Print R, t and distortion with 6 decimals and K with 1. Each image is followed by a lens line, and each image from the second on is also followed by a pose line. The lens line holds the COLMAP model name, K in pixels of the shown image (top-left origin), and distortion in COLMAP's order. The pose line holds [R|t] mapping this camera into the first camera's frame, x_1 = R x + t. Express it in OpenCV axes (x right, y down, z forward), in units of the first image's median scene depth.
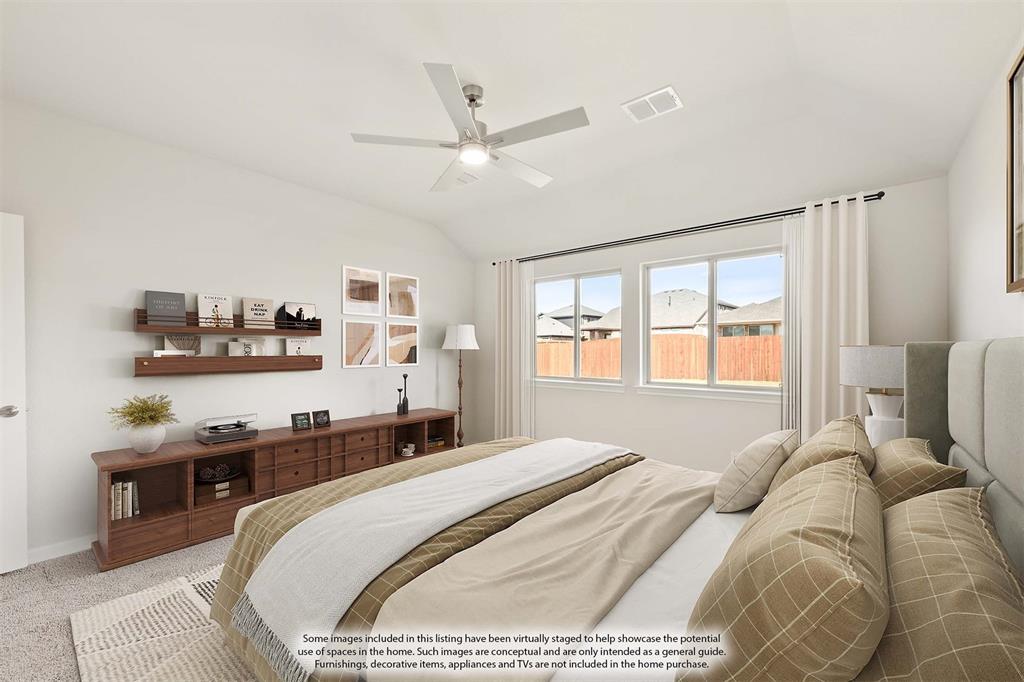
lens RADIAL K [[417.2, 0, 512.0], [0, 417.2, 341.0], [0, 0, 1]] dist [0.000534, -0.000277]
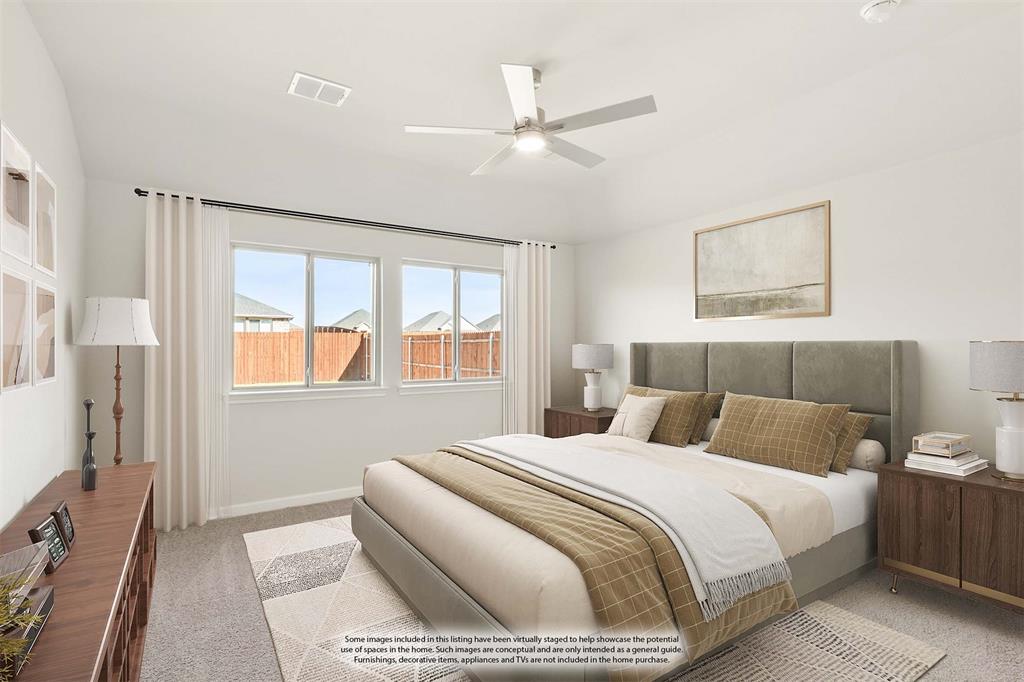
lens RADIAL K [[507.0, 0, 512.0], [0, 507.0, 341.0], [0, 0, 1]] dist [0.000427, 0.000001]
pose [[0.293893, 0.009822, 0.955788, -0.623632], [-0.020034, 0.999791, -0.004114, 0.007756], [-0.955628, -0.017939, 0.294029, 0.372700]]
